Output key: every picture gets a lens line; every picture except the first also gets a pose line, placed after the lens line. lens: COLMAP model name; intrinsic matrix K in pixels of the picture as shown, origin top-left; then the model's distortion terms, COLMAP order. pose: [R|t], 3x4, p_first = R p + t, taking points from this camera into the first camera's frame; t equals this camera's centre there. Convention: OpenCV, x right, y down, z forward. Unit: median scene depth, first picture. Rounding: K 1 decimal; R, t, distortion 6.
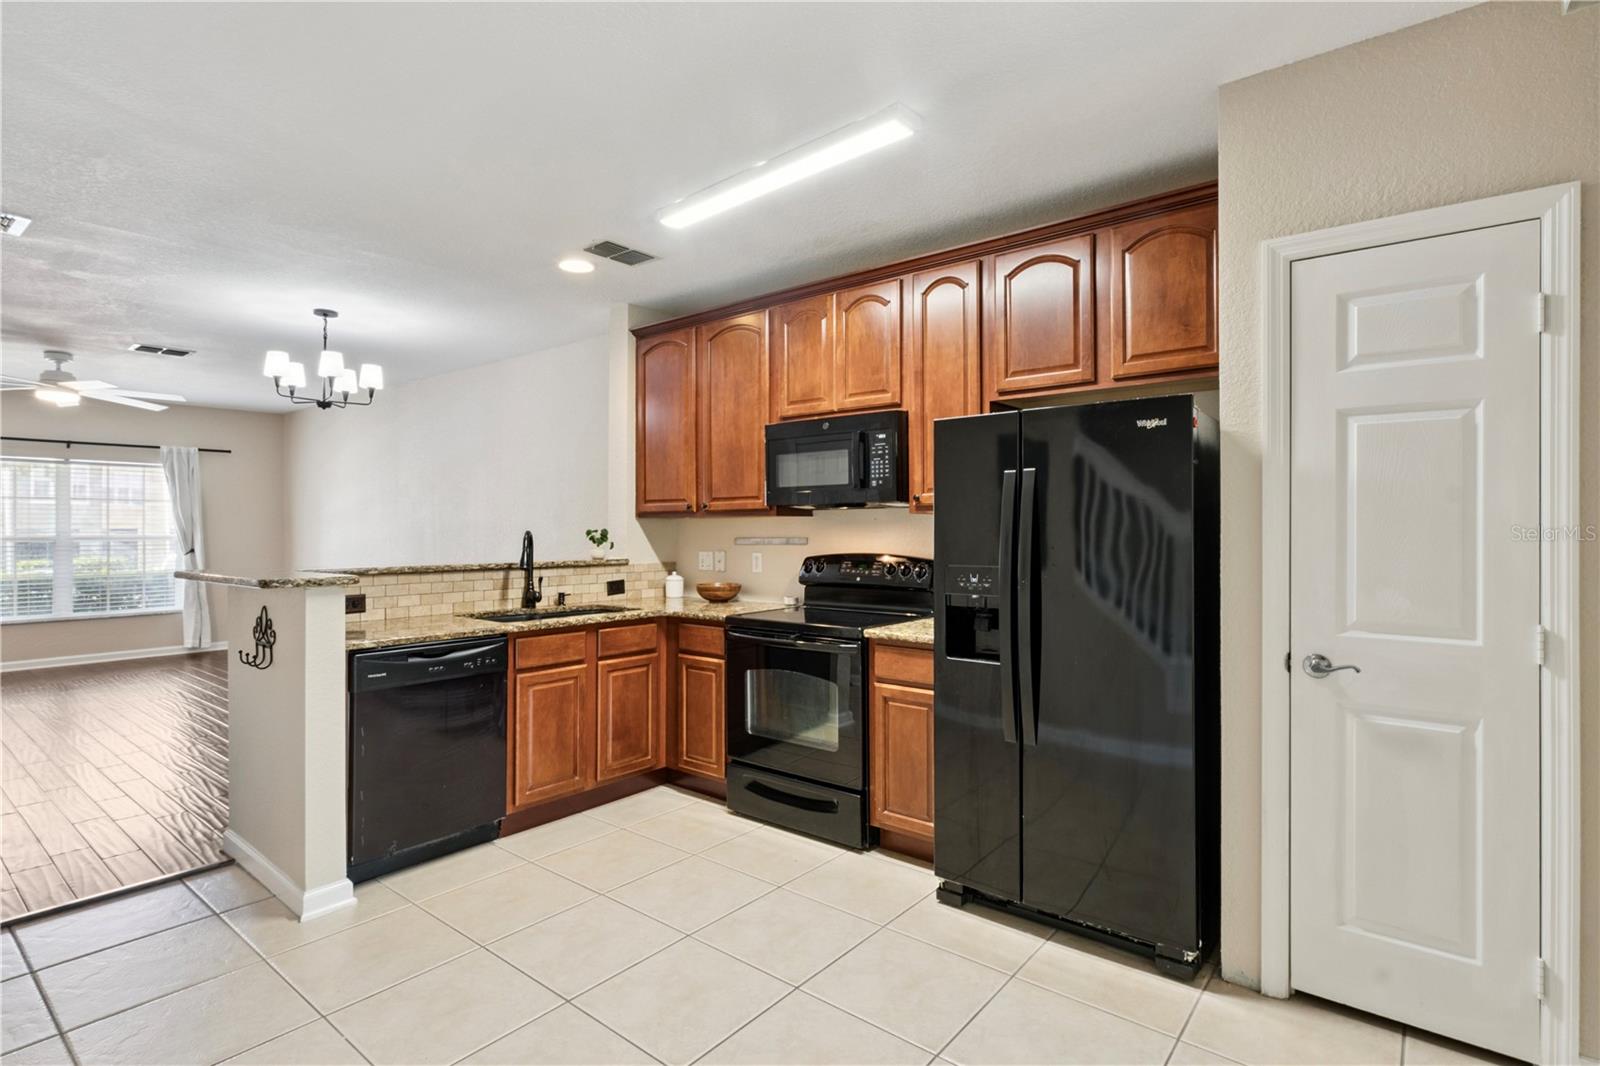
lens RADIAL K [[782.4, 0, 798.7], [0, 782.4, 526.9], [0, 0, 1]] dist [0.003365, 0.000912]
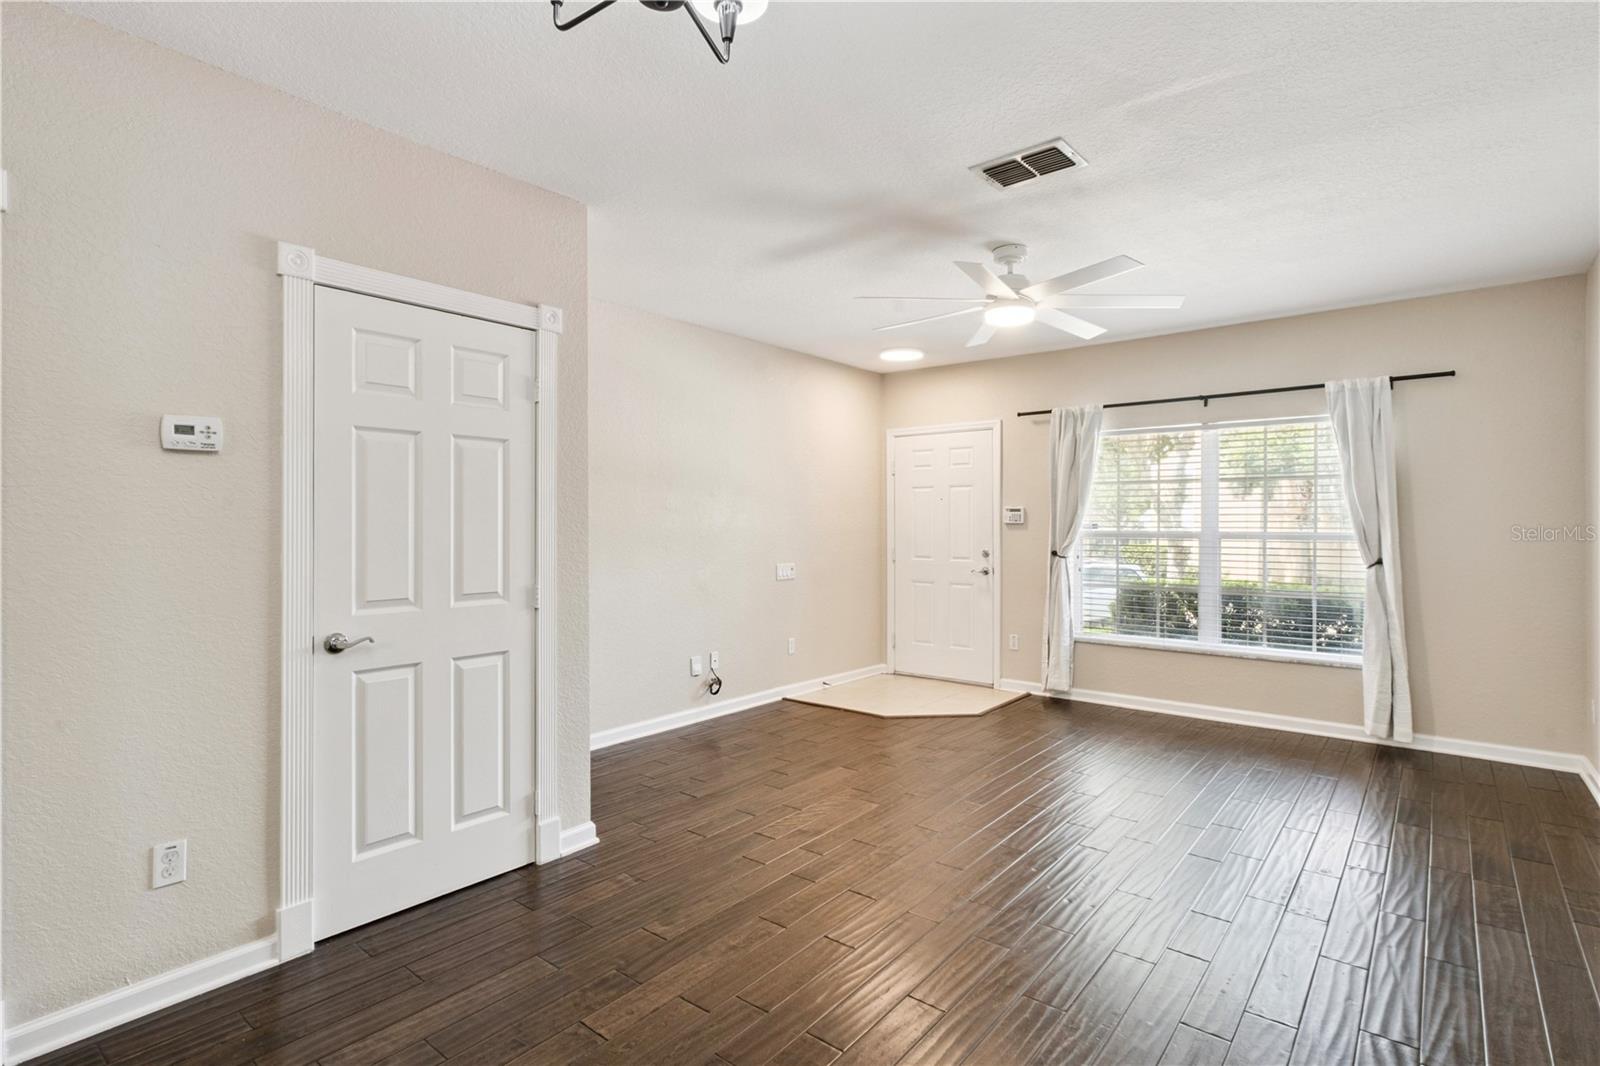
lens RADIAL K [[801.6, 0, 803.7], [0, 801.6, 519.4], [0, 0, 1]] dist [-0.001435, 0.000338]
pose [[-0.009556, -0.009823, -0.999906, -0.206425], [-0.001682, 0.999950, -0.009808, 0.007197], [0.999953, 0.001588, -0.009572, 0.616331]]
